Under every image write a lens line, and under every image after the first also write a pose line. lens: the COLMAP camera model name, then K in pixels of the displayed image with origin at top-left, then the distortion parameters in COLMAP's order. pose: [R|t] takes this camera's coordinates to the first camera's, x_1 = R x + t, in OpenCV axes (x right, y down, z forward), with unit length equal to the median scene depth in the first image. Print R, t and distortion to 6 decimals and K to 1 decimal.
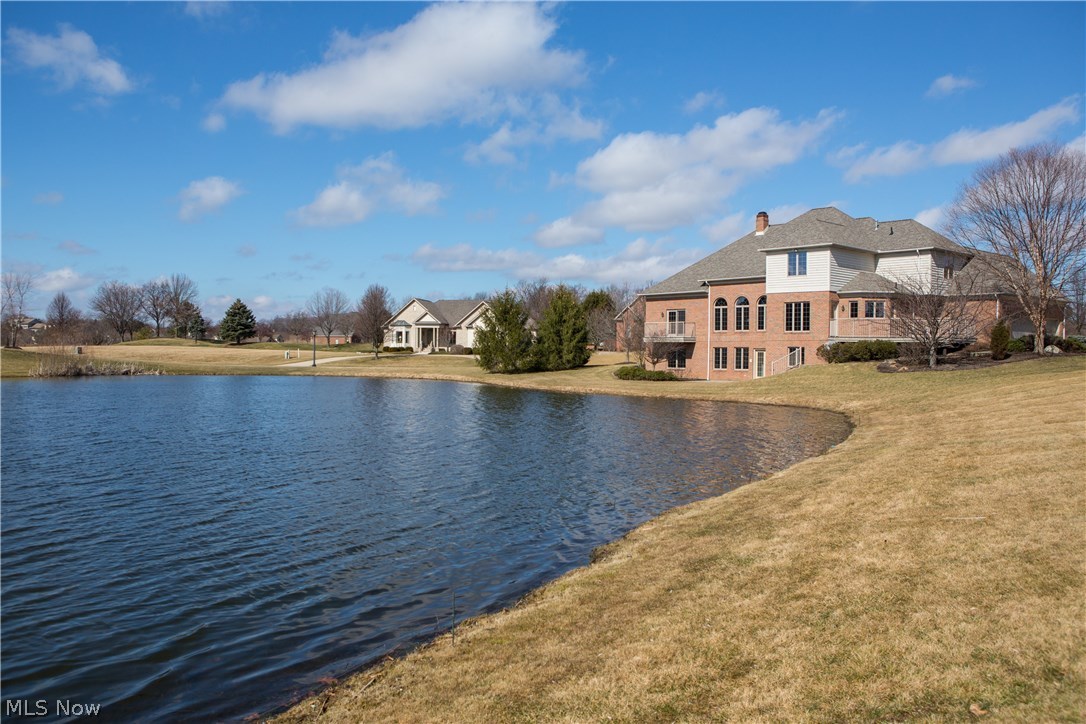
lens RADIAL K [[909.4, 0, 546.0], [0, 909.4, 356.3], [0, 0, 1]] dist [-0.060277, 0.020242]
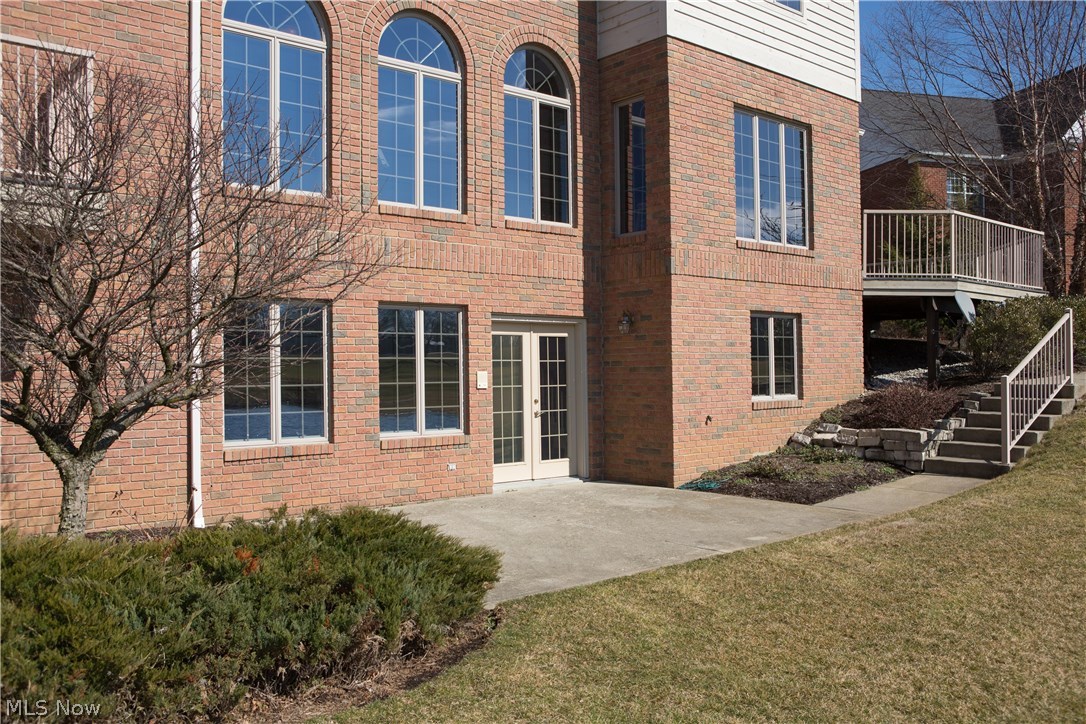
lens RADIAL K [[983.0, 0, 540.9], [0, 983.0, 370.7], [0, 0, 1]] dist [-0.058801, 0.007229]
pose [[-0.020482, 0.002799, 0.999786, 0.032038], [0.020631, 0.999784, -0.002376, 0.003947], [-0.999577, 0.020578, -0.020536, 1.066558]]
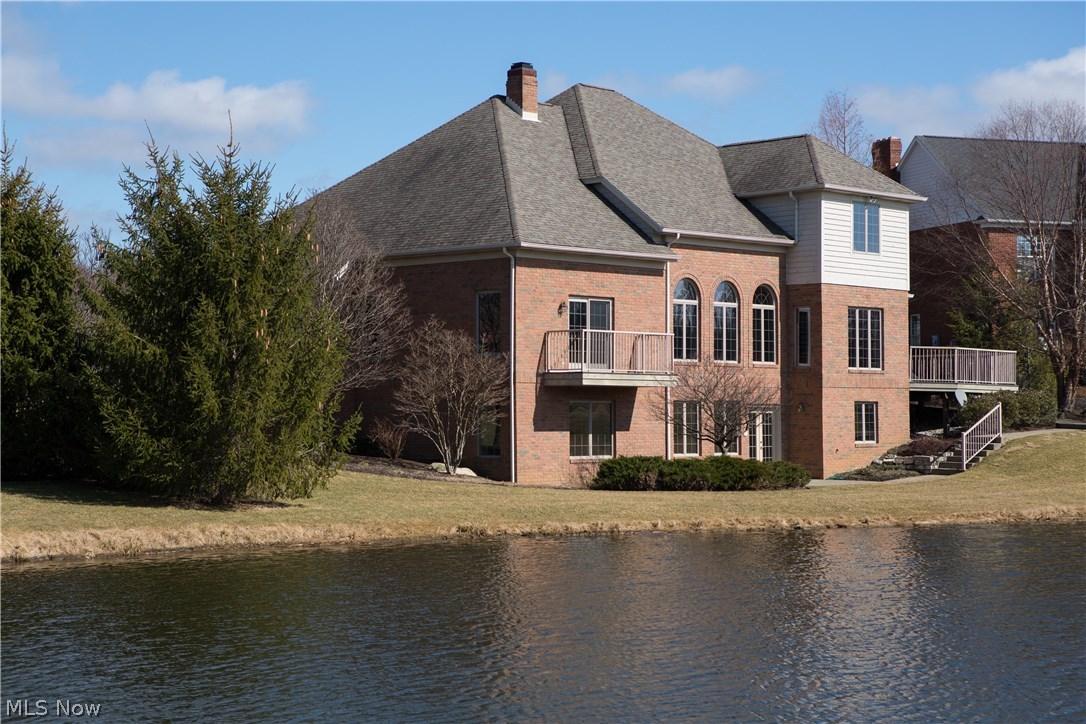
lens RADIAL K [[2085.0, 0, 543.4], [0, 2085.0, 358.6], [0, 0, 1]] dist [0.189886, 0.000000]
pose [[-0.126105, 0.030893, 0.991536, -0.802697], [0.013021, 0.999480, -0.029485, -0.002398], [-0.991931, 0.009193, -0.126442, 1.311828]]
